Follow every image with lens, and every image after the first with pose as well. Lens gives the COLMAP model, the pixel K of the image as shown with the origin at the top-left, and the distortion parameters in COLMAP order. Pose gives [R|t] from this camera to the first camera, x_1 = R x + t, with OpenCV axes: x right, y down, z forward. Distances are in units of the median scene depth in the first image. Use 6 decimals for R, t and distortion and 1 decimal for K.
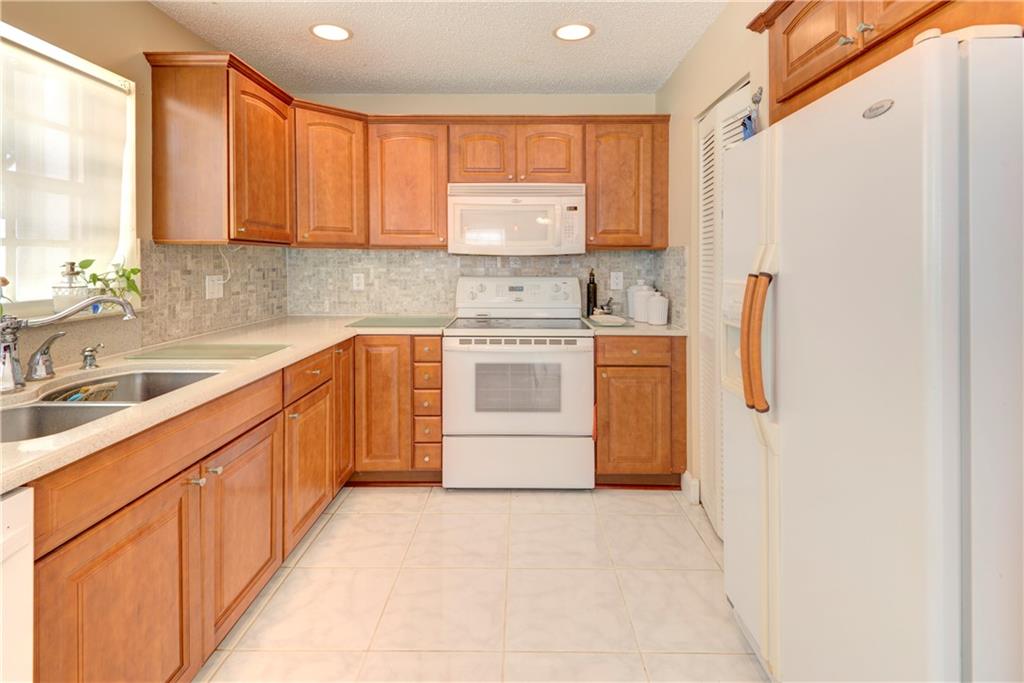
lens RADIAL K [[516.4, 0, 508.5], [0, 516.4, 266.6], [0, 0, 1]] dist [0.002798, 0.000148]
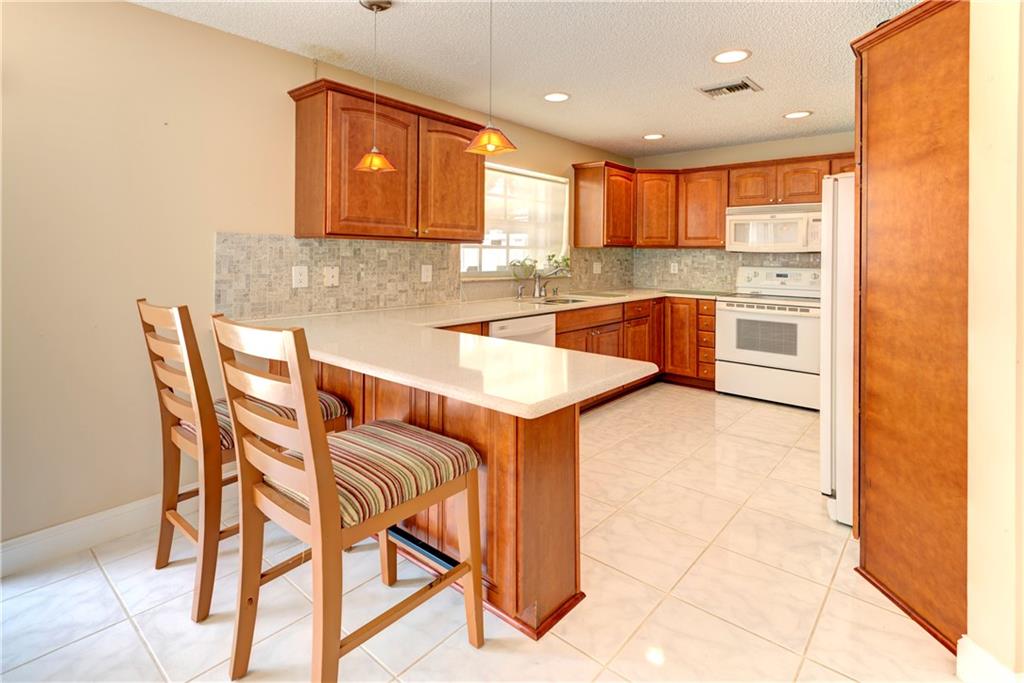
lens RADIAL K [[516.4, 0, 508.5], [0, 516.4, 266.6], [0, 0, 1]] dist [0.002798, 0.000148]
pose [[0.773993, 0.021361, -0.632834, 0.412146], [-0.013778, 0.999762, 0.016895, 0.004568], [0.633045, -0.004358, 0.774103, -0.732321]]
